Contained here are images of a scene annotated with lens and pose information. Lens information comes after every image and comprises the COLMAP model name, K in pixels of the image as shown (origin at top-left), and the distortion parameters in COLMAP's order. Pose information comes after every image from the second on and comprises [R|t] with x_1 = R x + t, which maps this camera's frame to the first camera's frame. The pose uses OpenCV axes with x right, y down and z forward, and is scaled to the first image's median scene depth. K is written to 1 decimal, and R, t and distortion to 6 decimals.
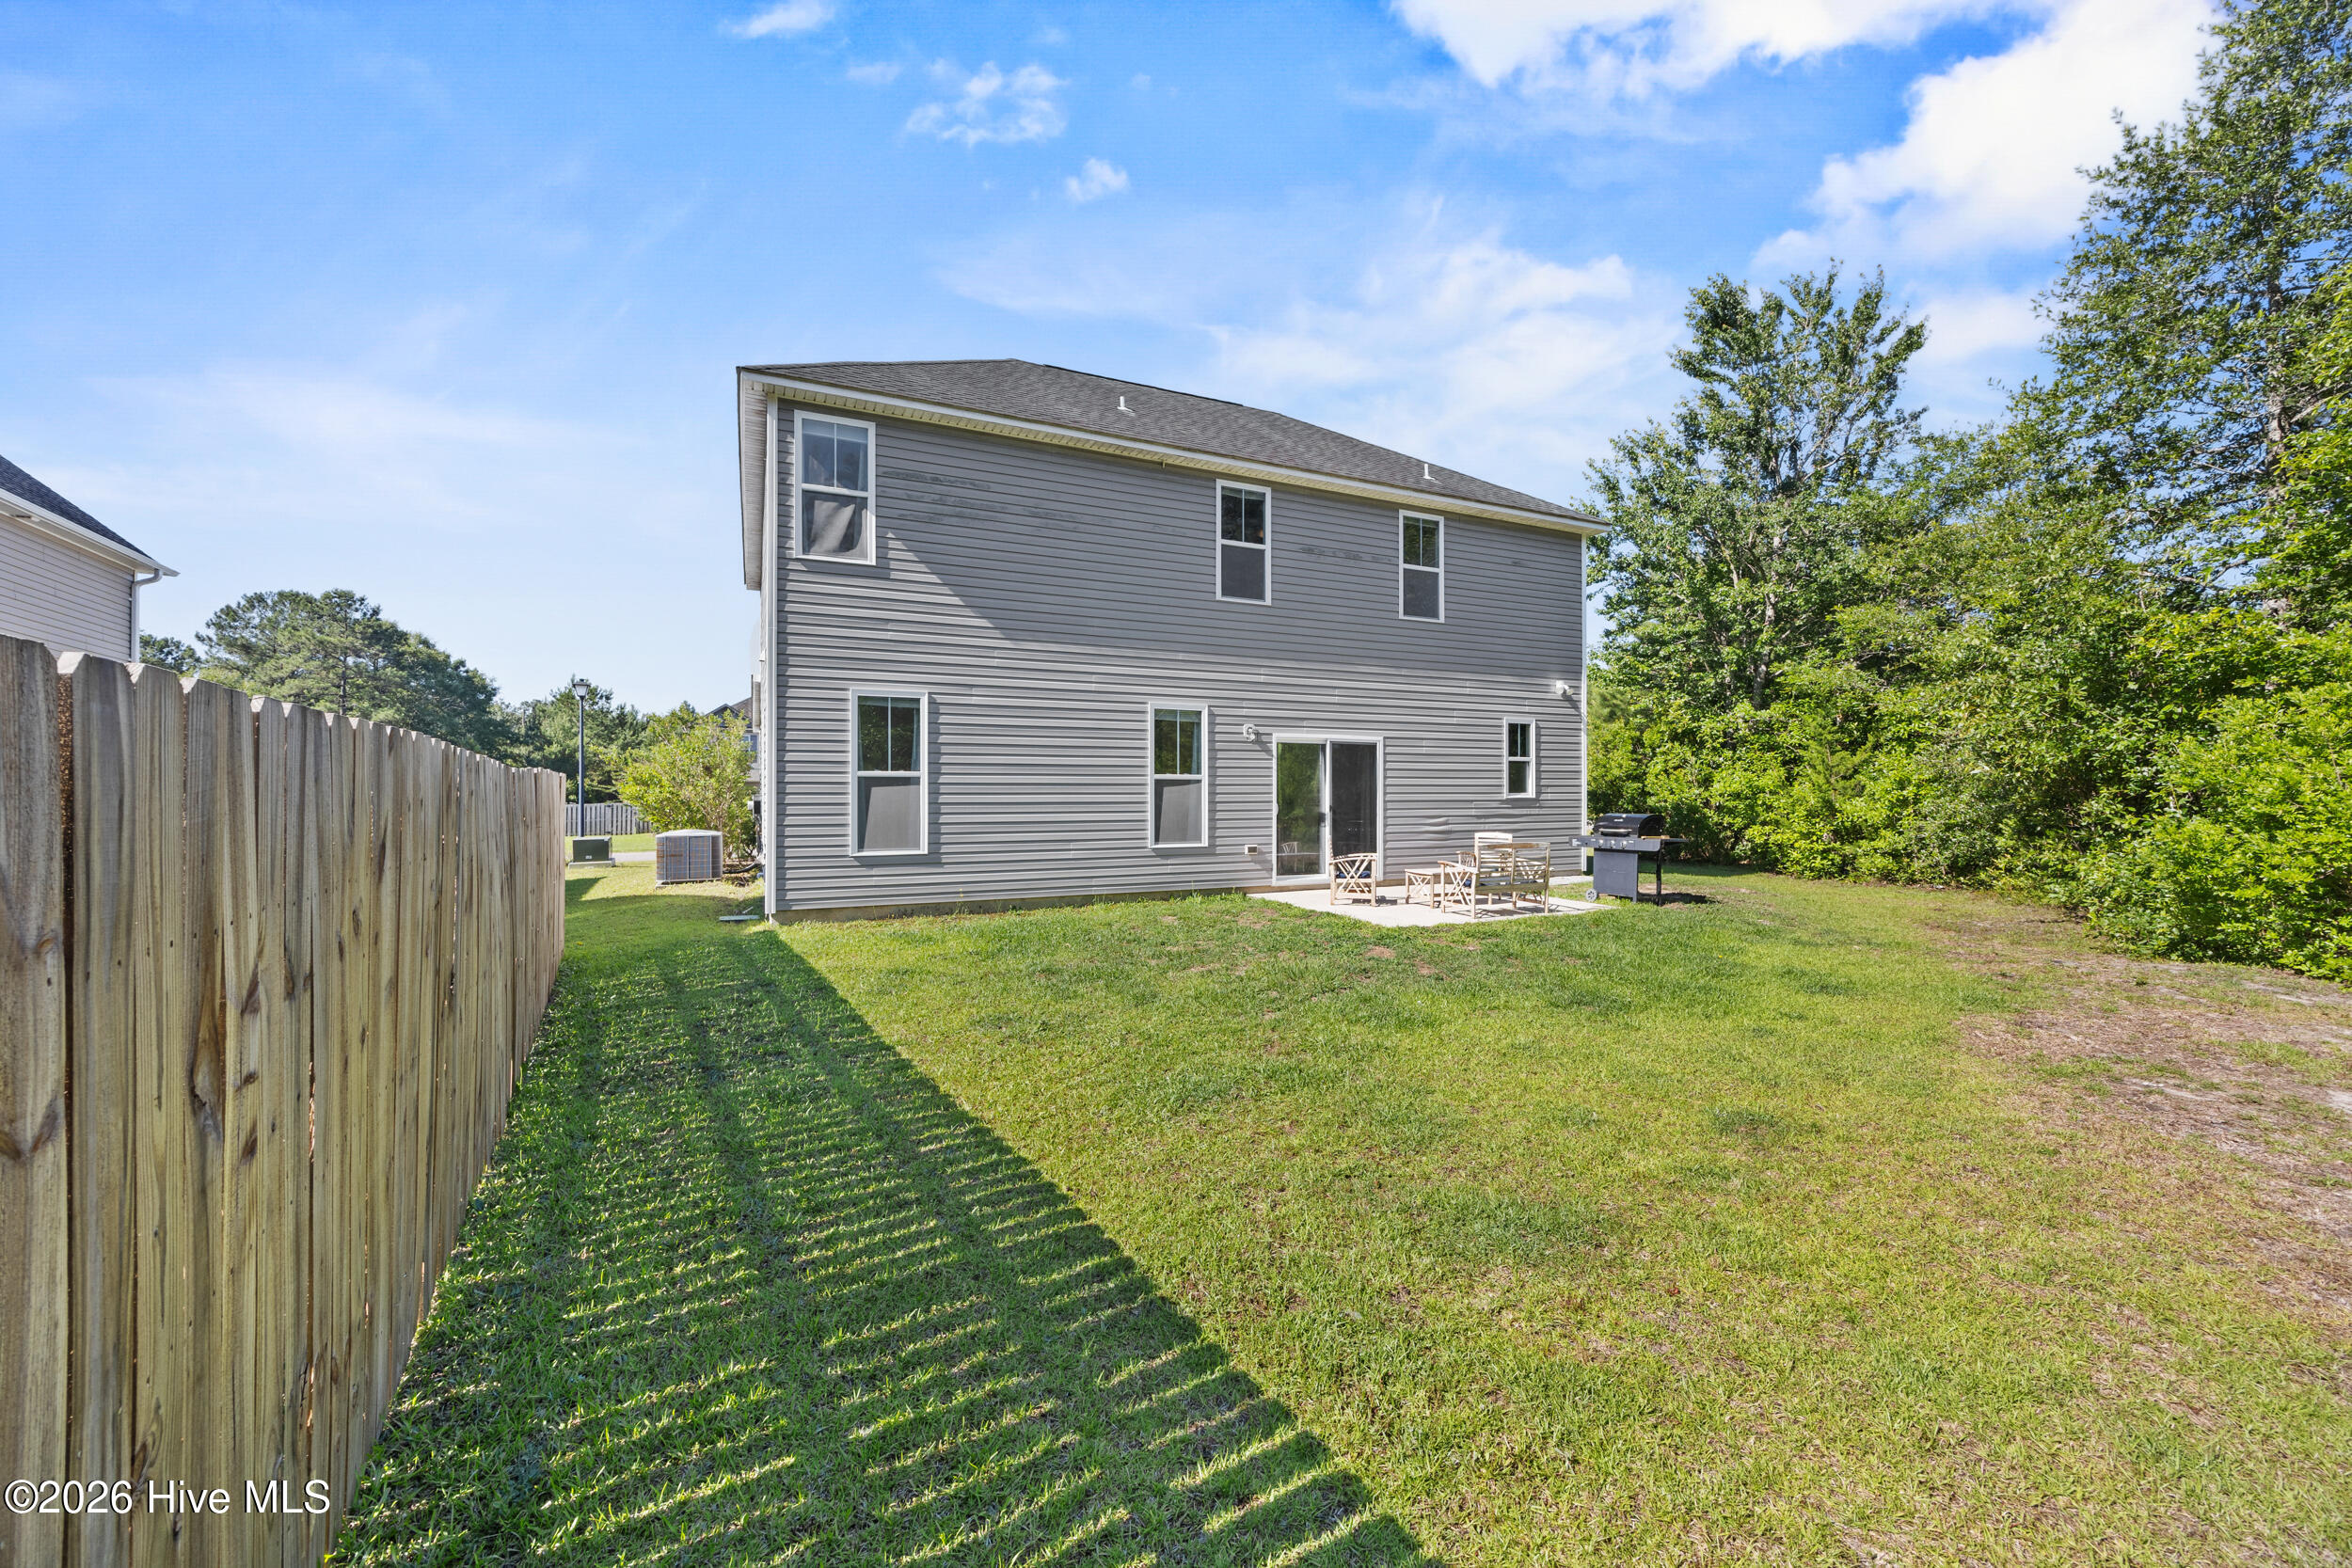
lens RADIAL K [[892.5, 0, 1176.1], [0, 892.5, 780.3], [0, 0, 1]] dist [-0.000161, -0.000360]
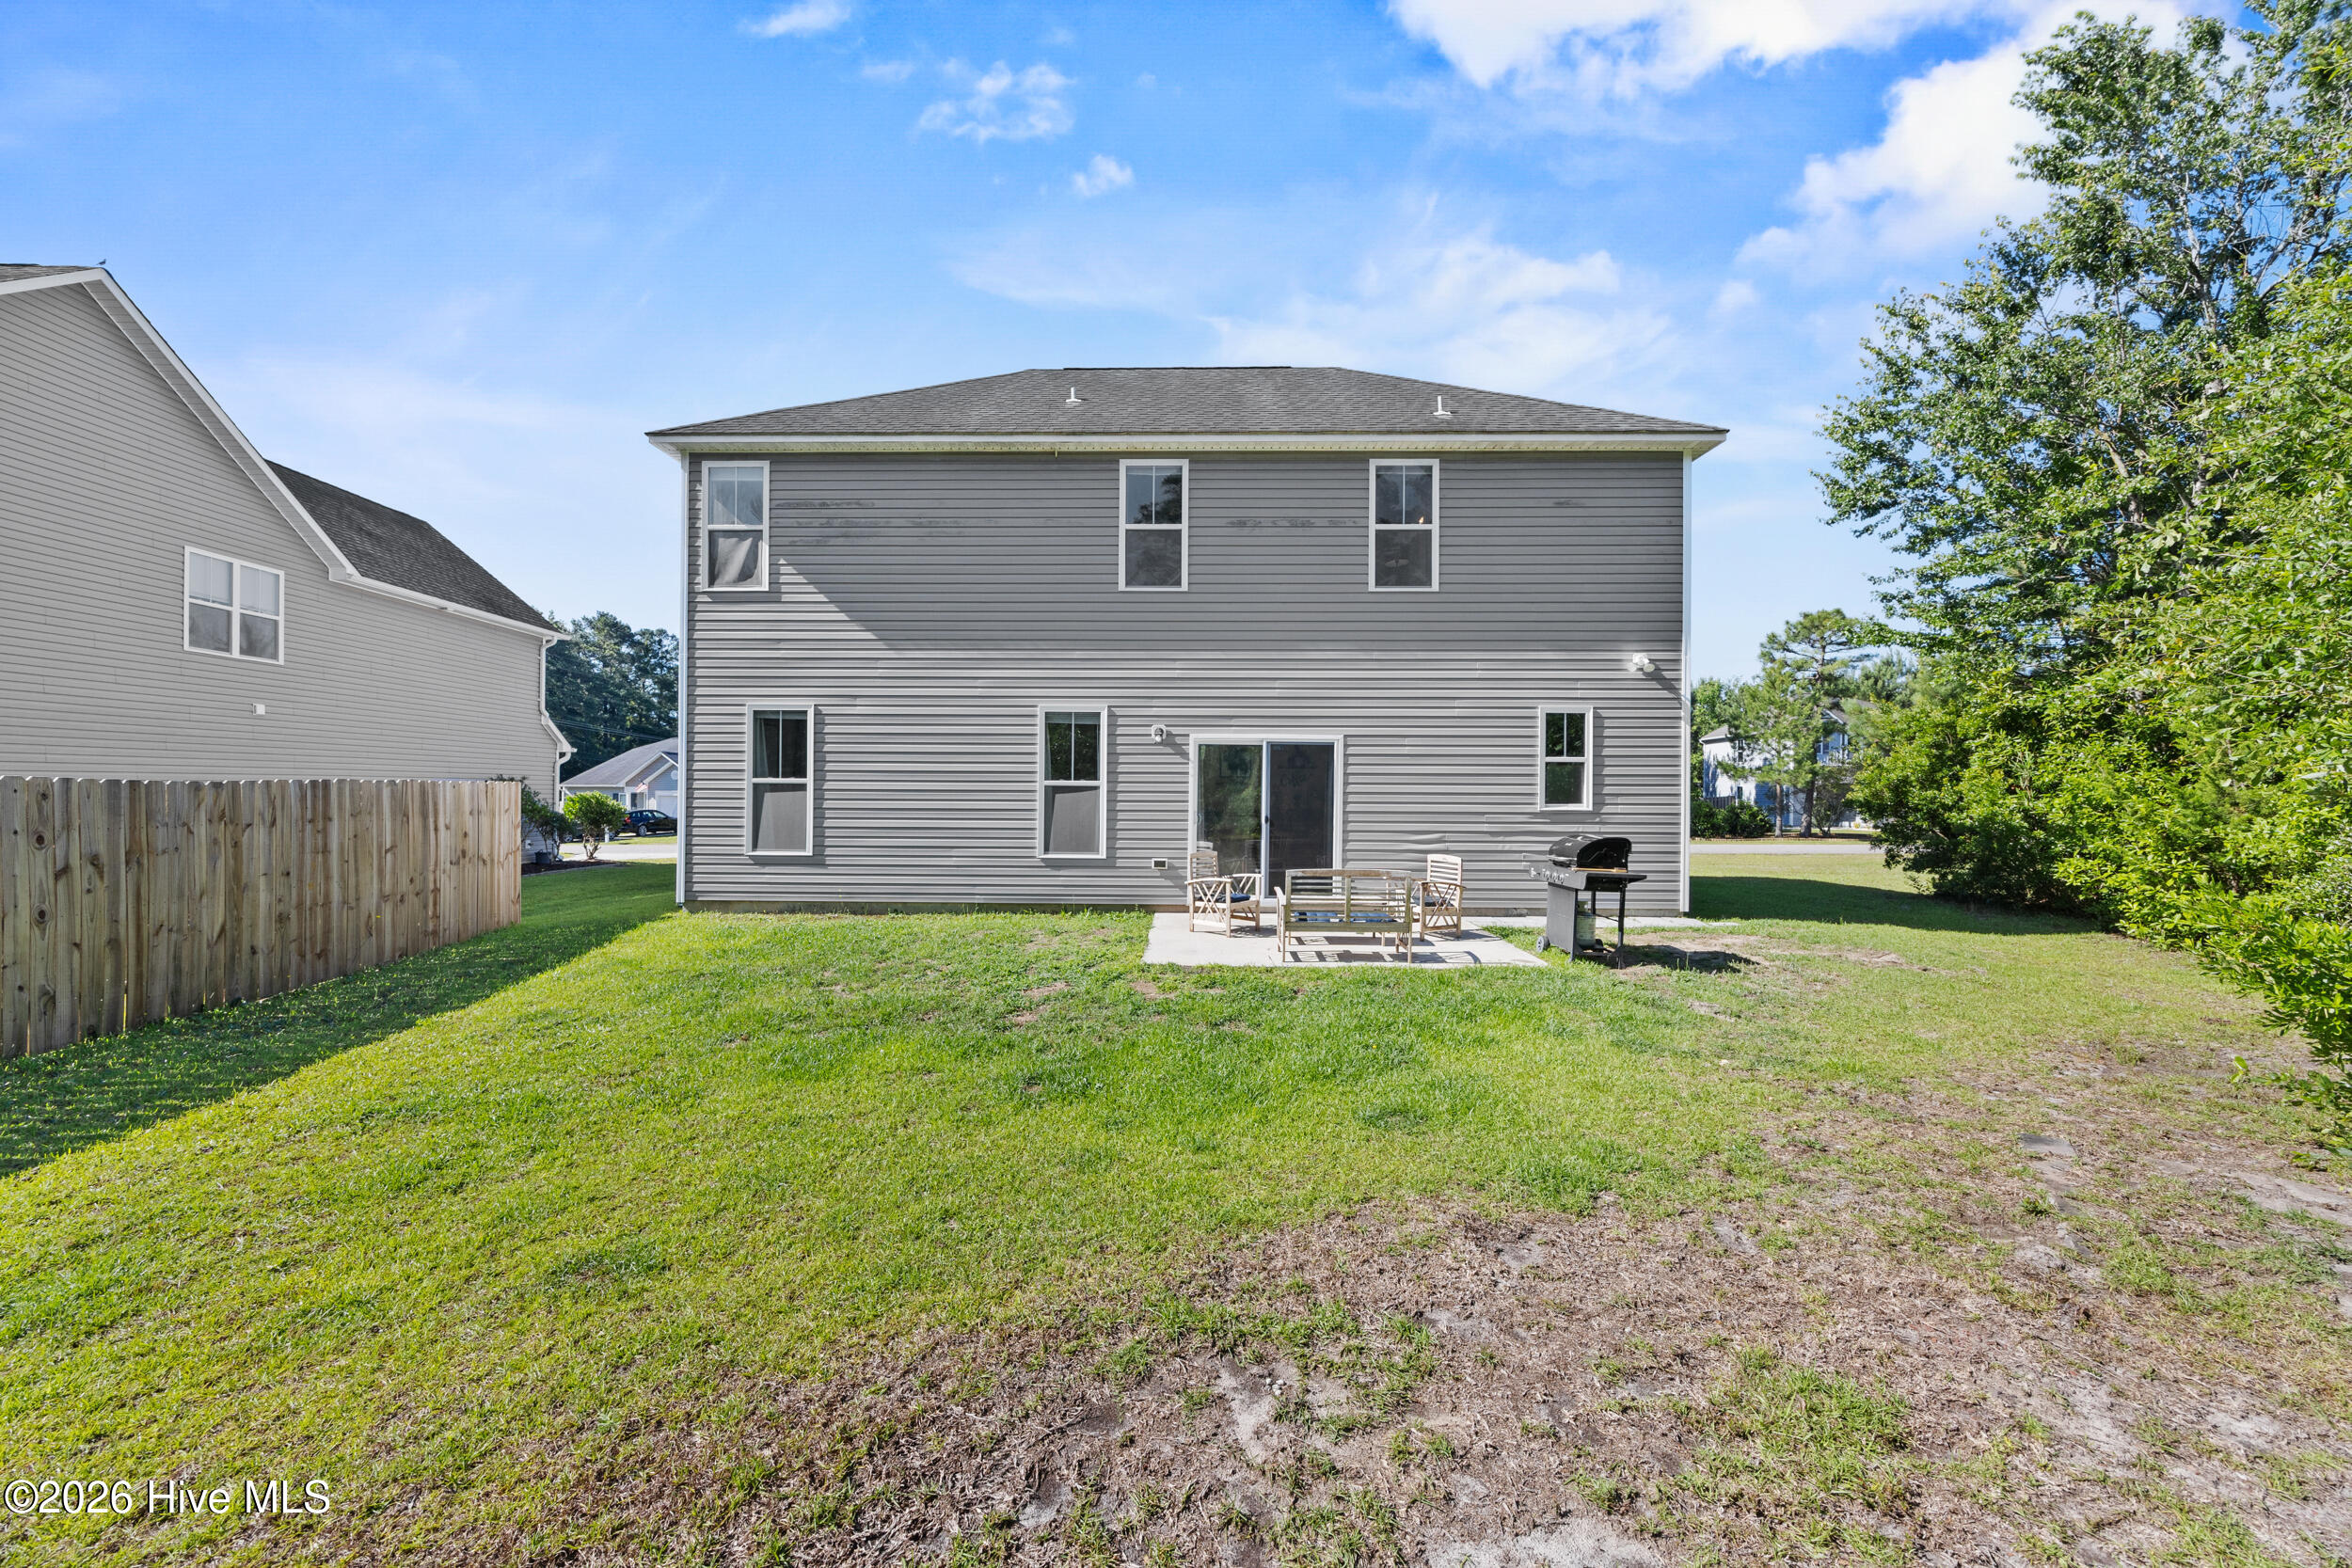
lens RADIAL K [[892.5, 0, 1175.7], [0, 892.5, 790.3], [0, 0, 1]] dist [-0.000161, -0.000360]
pose [[0.897654, 0.000878, -0.440700, 0.515892], [-0.000881, 1.000000, 0.000199, 0.003368], [0.440700, 0.000210, 0.897655, 0.204149]]
